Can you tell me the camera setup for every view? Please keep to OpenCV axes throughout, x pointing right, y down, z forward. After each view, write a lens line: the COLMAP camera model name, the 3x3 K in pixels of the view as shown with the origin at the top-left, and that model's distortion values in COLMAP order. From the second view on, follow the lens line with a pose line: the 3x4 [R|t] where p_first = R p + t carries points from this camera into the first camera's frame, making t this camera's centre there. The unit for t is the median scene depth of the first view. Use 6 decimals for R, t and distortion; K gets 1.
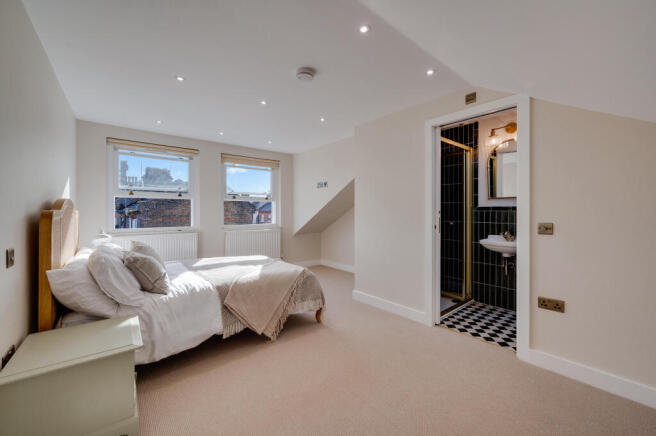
lens RADIAL K [[263.2, 0, 330.0], [0, 263.2, 212.7], [0, 0, 1]] dist [-0.004329, -0.000181]
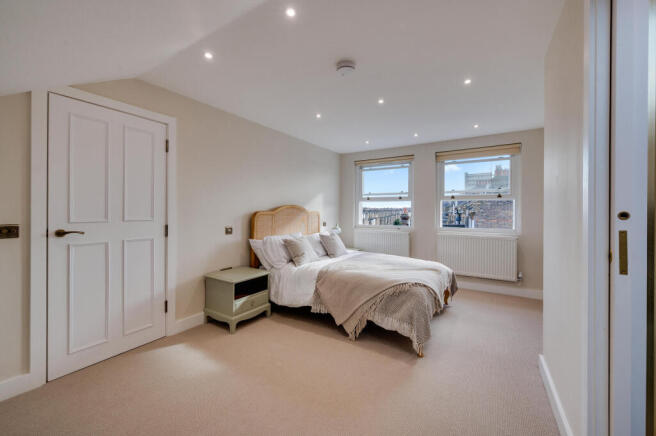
lens RADIAL K [[263.2, 0, 328.0], [0, 263.2, 215.0], [0, 0, 1]] dist [-0.004329, -0.000181]
pose [[0.306183, 0.010428, -0.951916, 0.654091], [-0.007831, 0.999934, 0.008435, -0.000329], [0.951941, 0.004872, 0.306244, 0.542803]]
